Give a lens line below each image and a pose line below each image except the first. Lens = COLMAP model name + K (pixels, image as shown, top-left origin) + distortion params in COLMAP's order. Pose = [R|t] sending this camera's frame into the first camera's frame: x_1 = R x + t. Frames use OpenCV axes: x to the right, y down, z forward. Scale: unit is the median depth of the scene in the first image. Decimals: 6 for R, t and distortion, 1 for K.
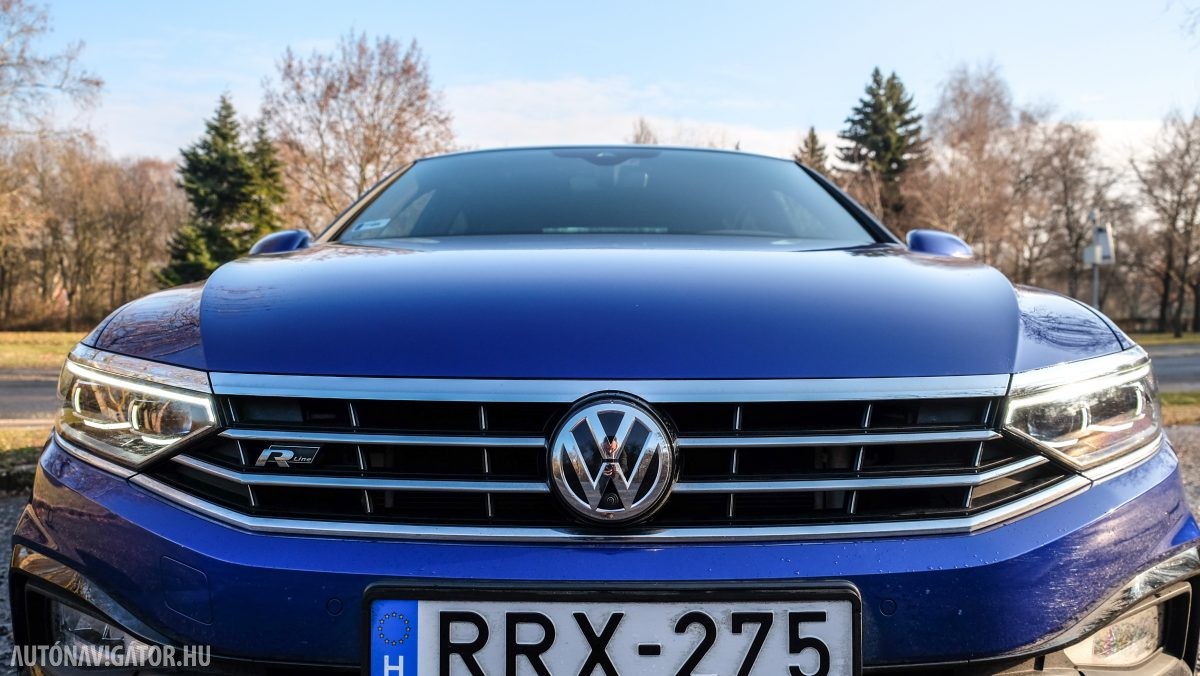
lens RADIAL K [[946.0, 0, 606.8], [0, 946.0, 336.1], [0, 0, 1]] dist [-0.024528, -0.002173]
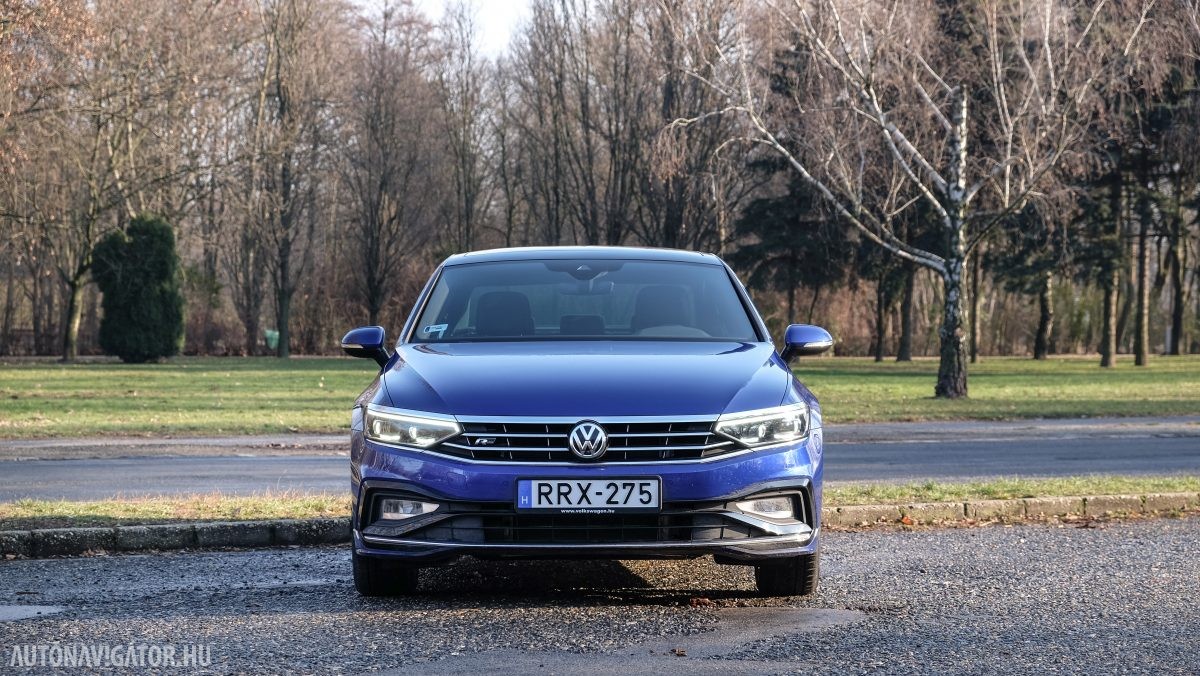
lens RADIAL K [[3010.5, 0, 597.0], [0, 3010.5, 332.3], [0, 0, 1]] dist [0.090373, 0.000000]
pose [[0.999964, -0.005643, 0.006412, -0.000608], [0.005701, 0.999942, -0.009129, -0.003210], [-0.006360, 0.009166, 0.999938, -0.204801]]
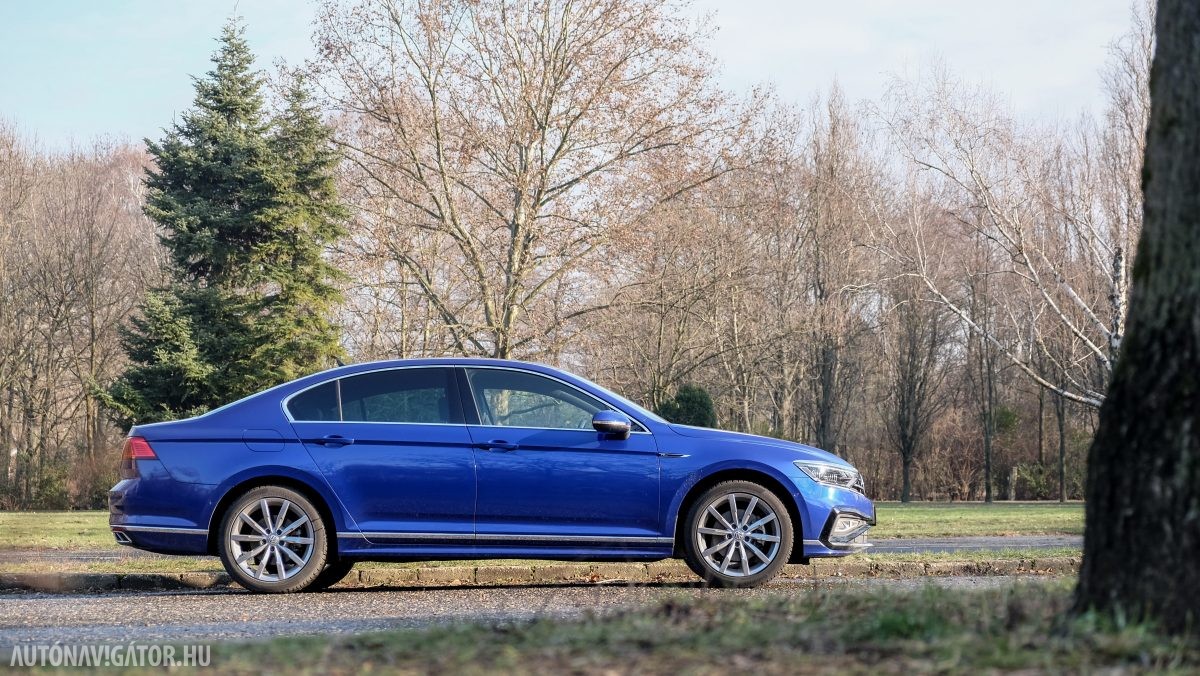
lens RADIAL K [[2487.6, 0, 603.1], [0, 2487.6, 335.4], [0, 0, 1]] dist [0.052567, 0.000000]
pose [[0.951359, -0.034120, -0.306189, 0.182246], [0.011738, 0.997141, -0.074647, 0.006390], [0.307860, 0.067422, 0.949040, -0.178644]]
